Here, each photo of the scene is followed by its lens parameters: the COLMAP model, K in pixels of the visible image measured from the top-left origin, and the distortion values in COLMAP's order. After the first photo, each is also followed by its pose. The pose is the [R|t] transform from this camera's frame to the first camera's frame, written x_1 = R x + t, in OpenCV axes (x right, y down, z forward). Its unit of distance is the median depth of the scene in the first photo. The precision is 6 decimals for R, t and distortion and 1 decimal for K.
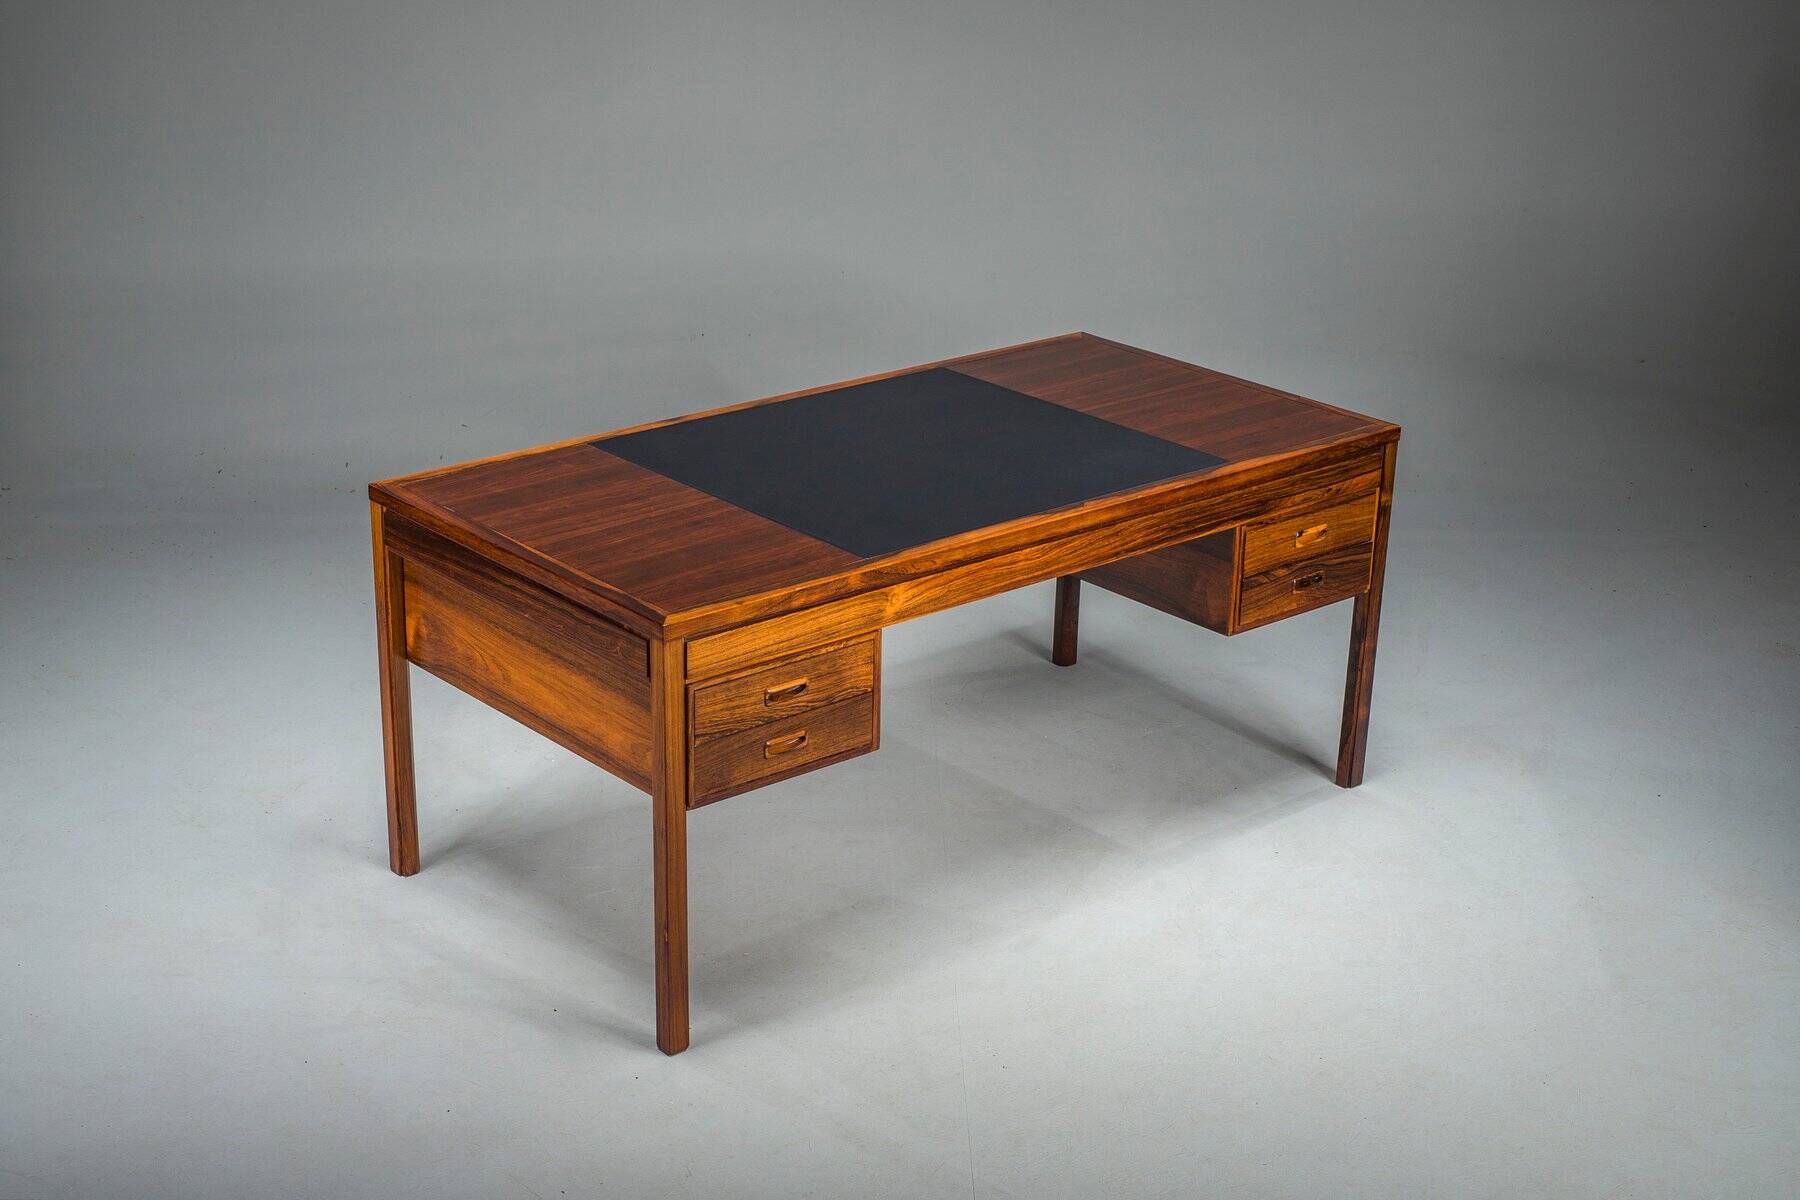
lens RADIAL K [[2756.3, 0, 854.0], [0, 2756.3, 654.2], [0, 0, 1]] dist [-0.019471, -0.015817]
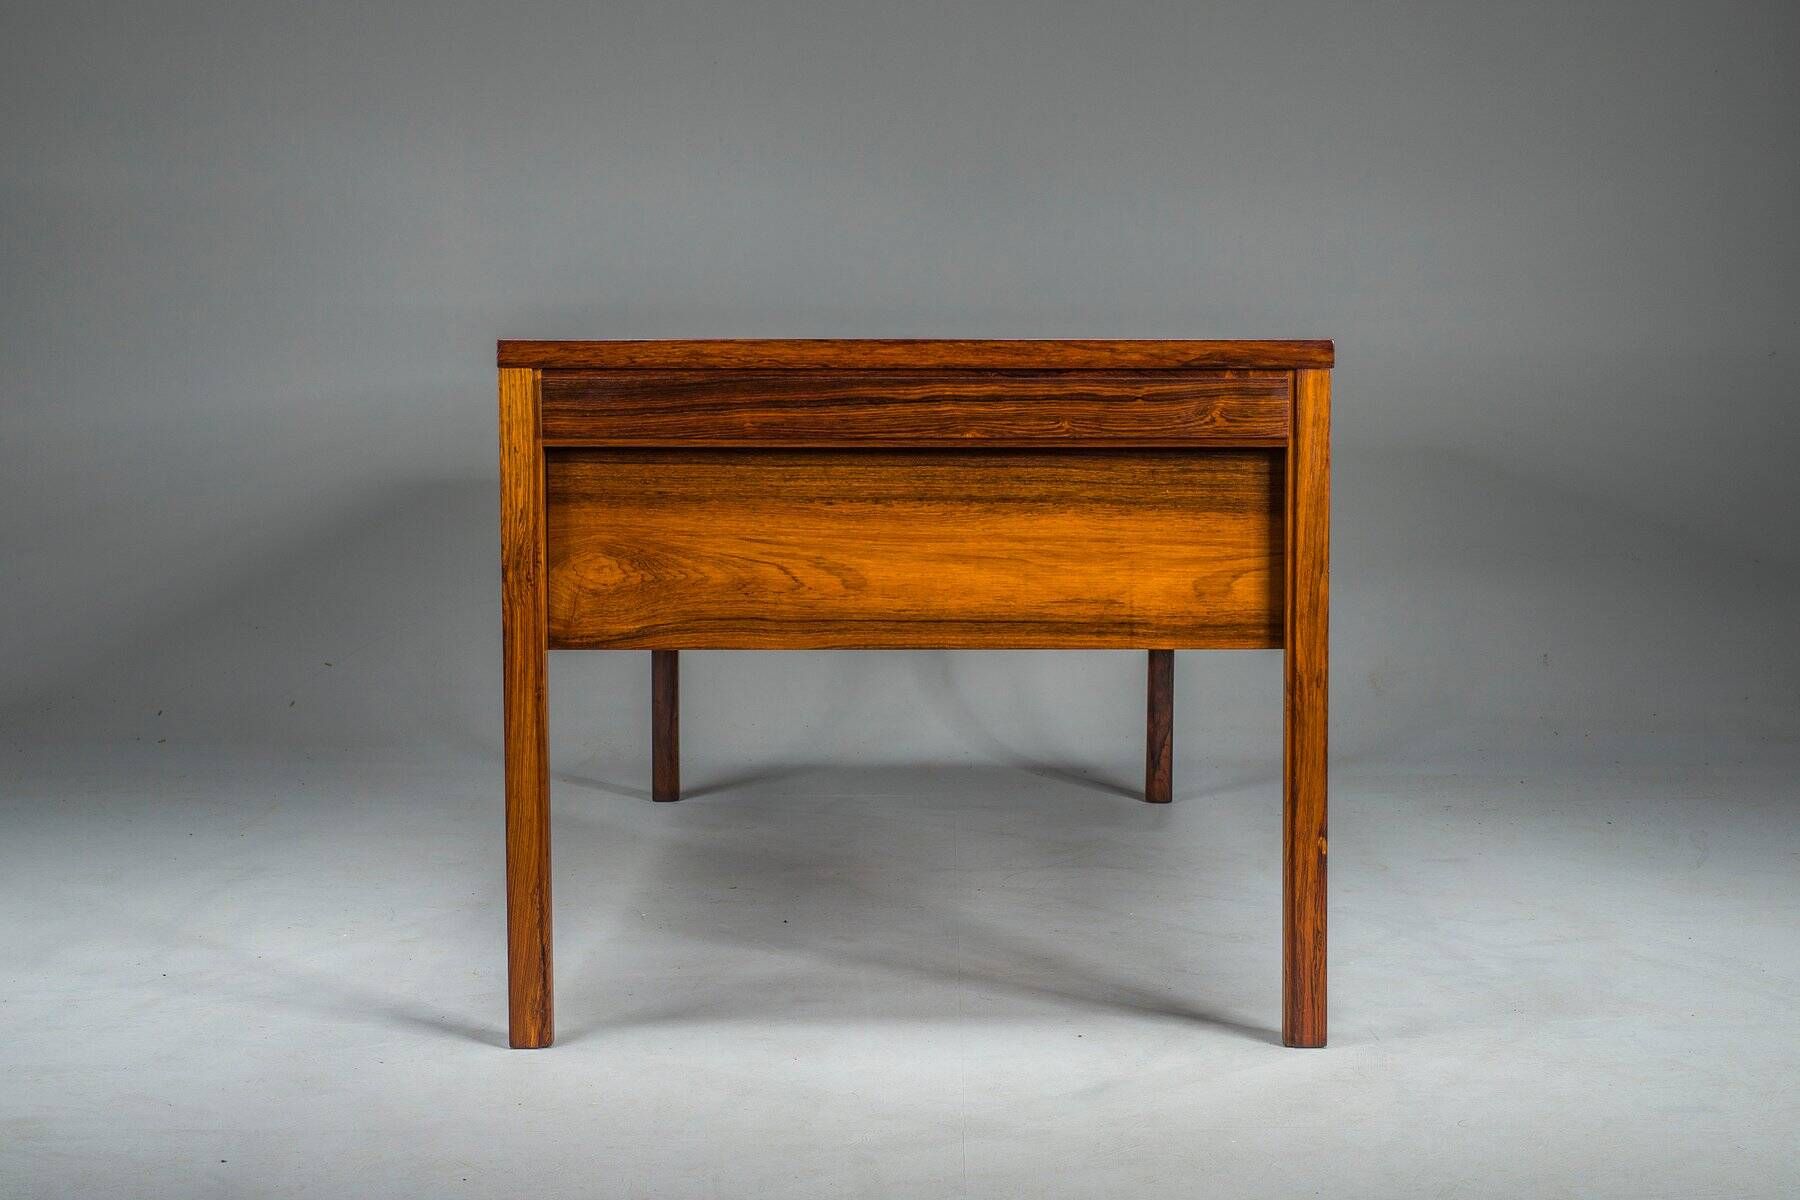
lens RADIAL K [[2817.7, 0, 898.4], [0, 2817.7, 653.8], [0, 0, 1]] dist [-0.022178, -0.004000]
pose [[0.648103, -0.095849, 0.755497, -0.618134], [0.289863, 0.948425, -0.128333, 0.111376], [-0.704231, 0.302164, 0.642461, 0.599766]]
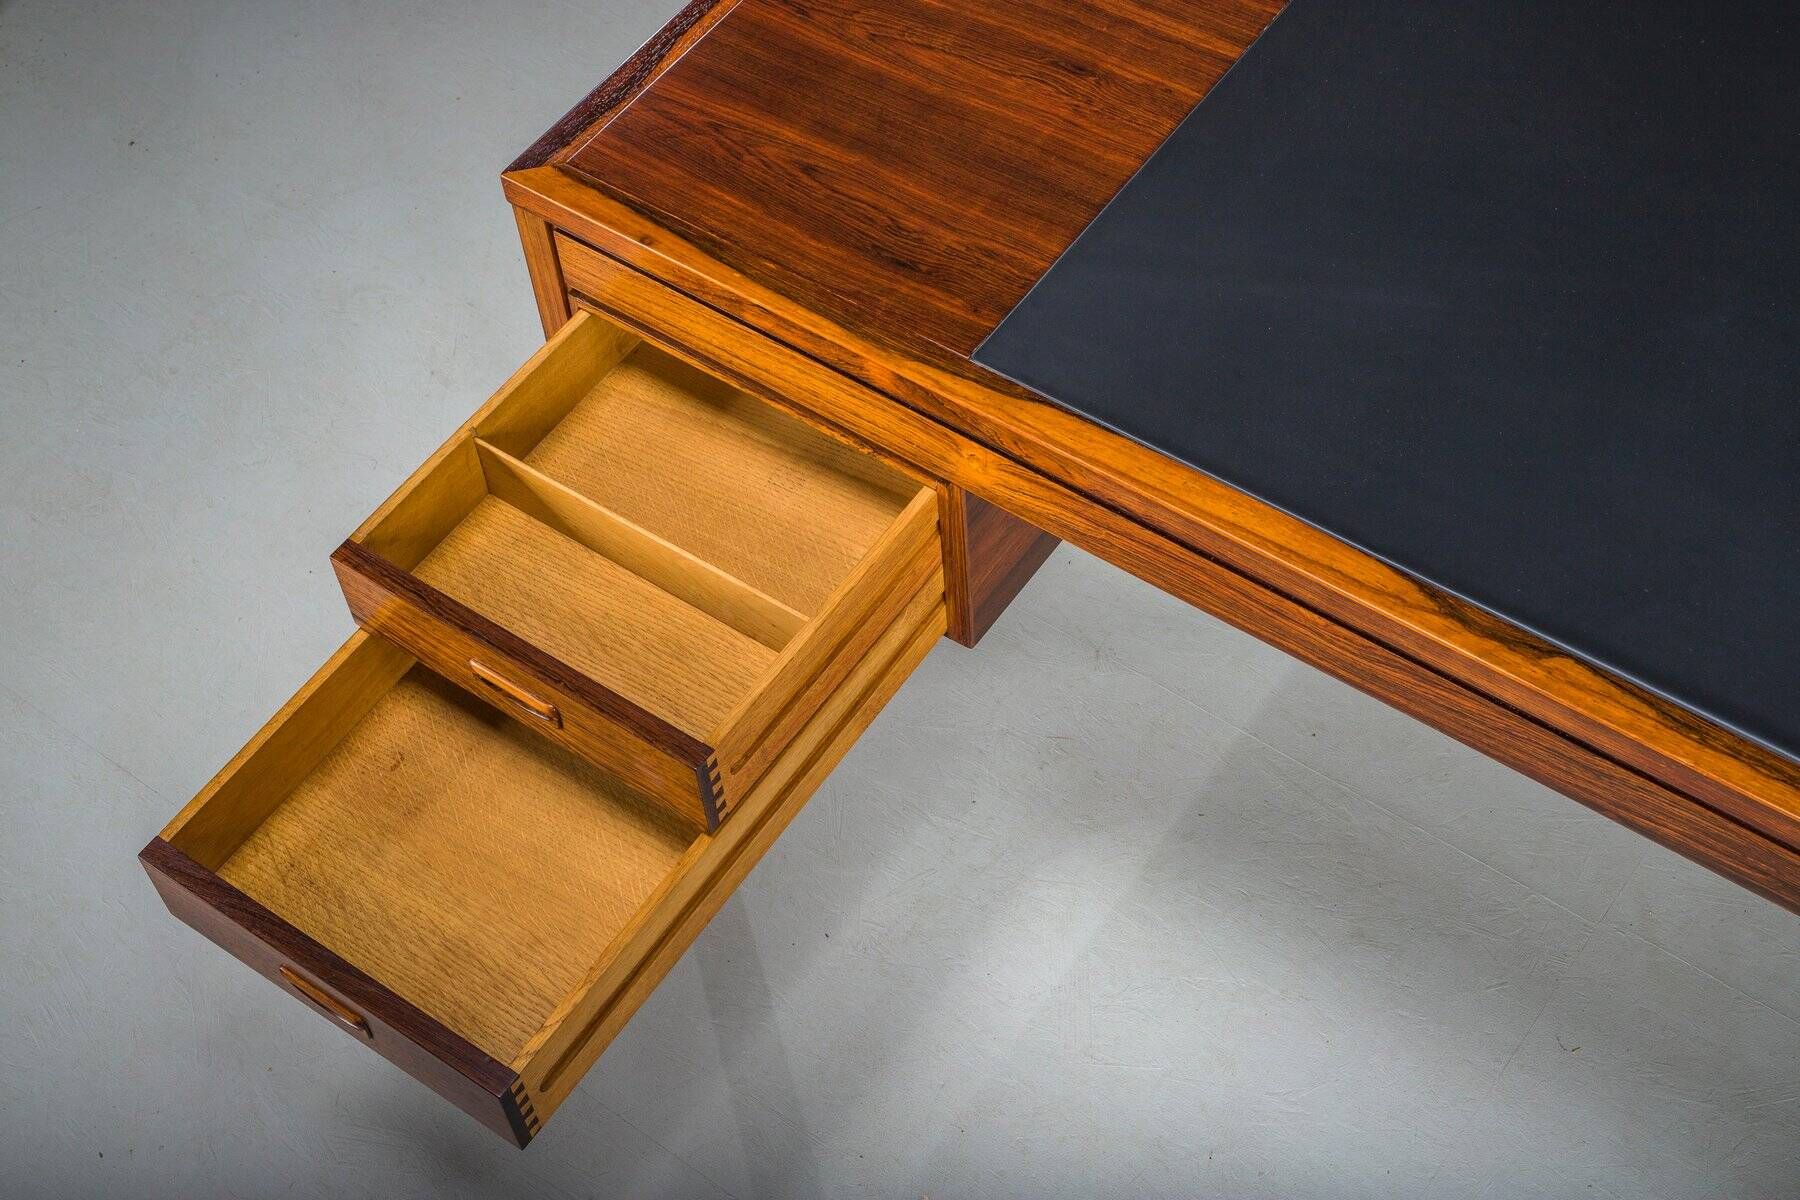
lens RADIAL K [[2526.3, 0, 900.1], [0, 2526.3, 598.2], [0, 0, 1]] dist [-0.017539, 0.055427]
pose [[0.247541, 0.756475, -0.605367, 0.282191], [-0.296505, 0.653983, 0.695982, -0.293434], [0.922393, 0.007210, 0.386186, 0.812030]]
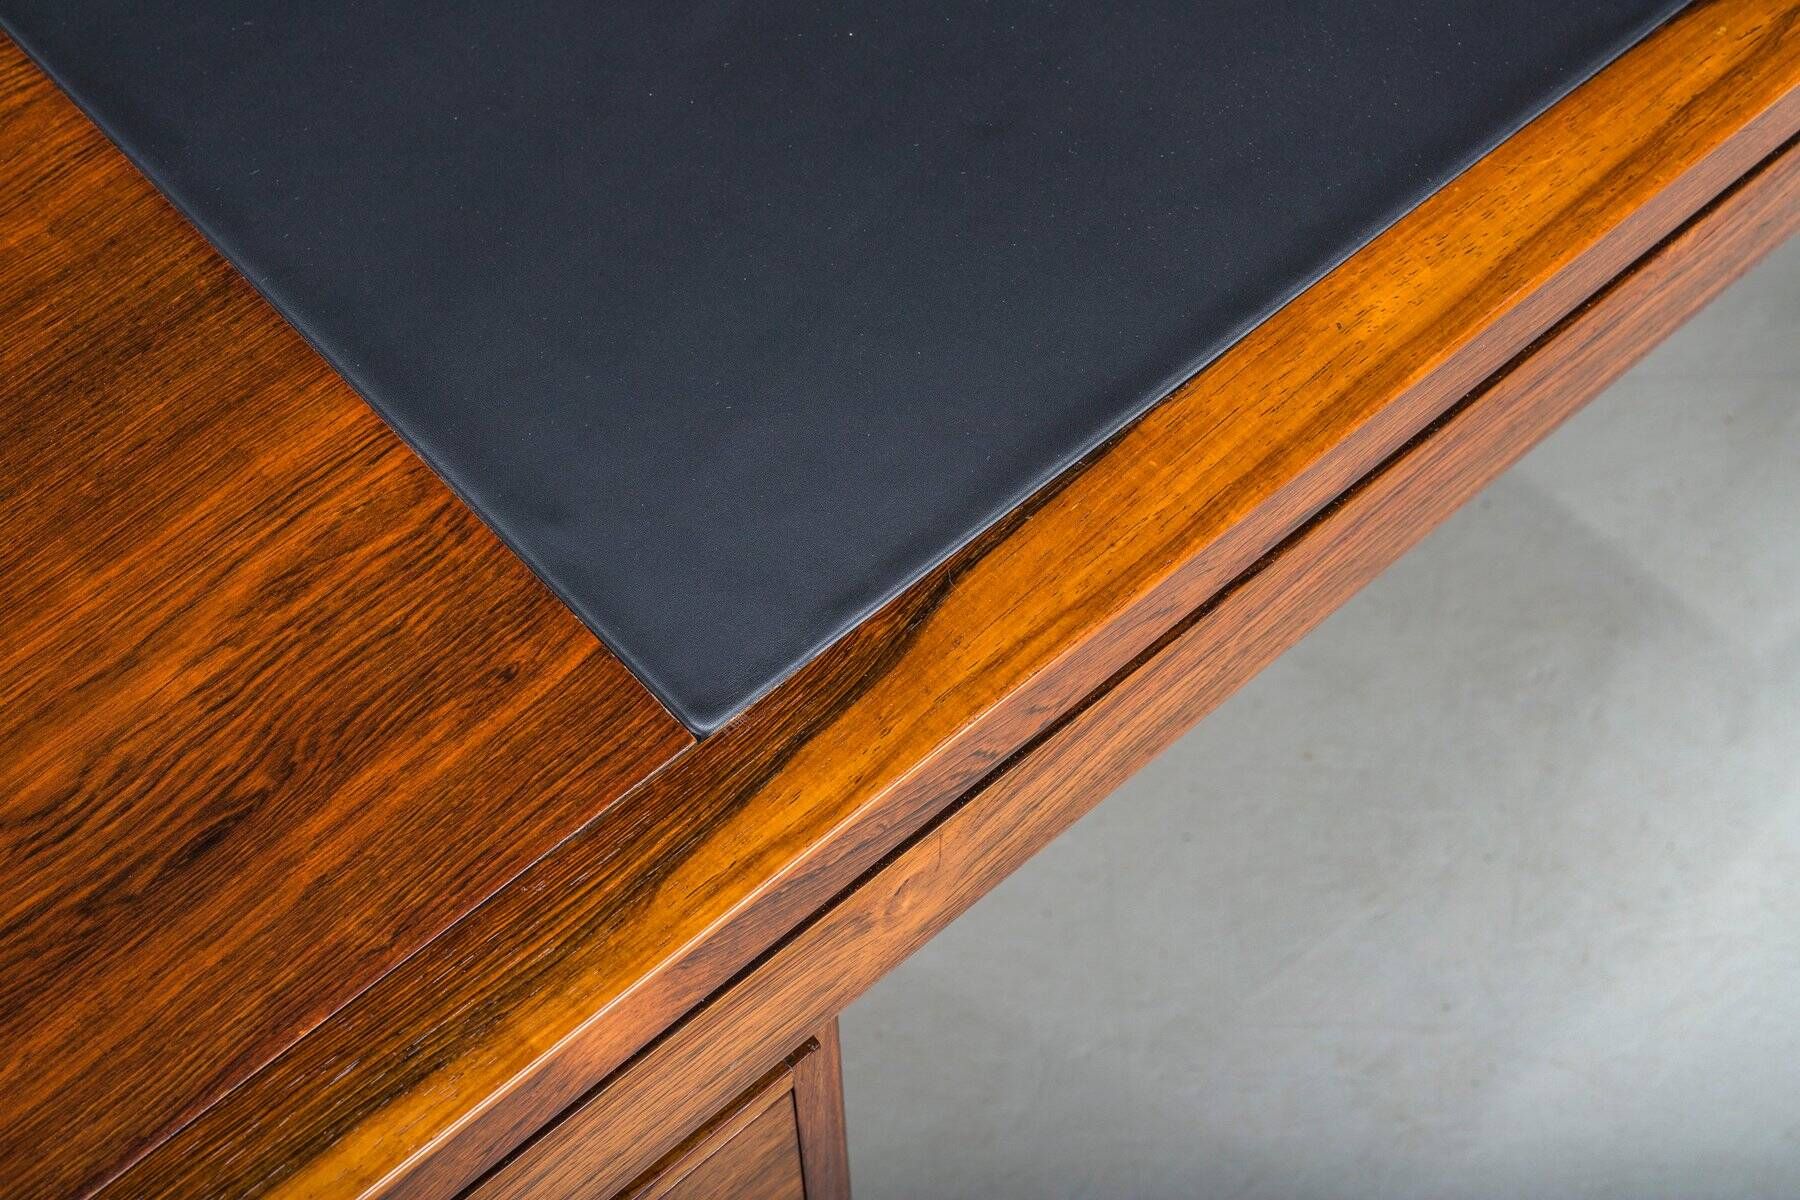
lens RADIAL K [[2585.8, 0, 907.1], [0, 2585.8, 594.8], [0, 0, 1]] dist [-0.018385, -0.023686]
pose [[0.999439, -0.033427, -0.001980, 0.015053], [0.028288, 0.811207, 0.584075, -0.115848], [-0.017918, -0.583803, 0.811697, 0.880169]]
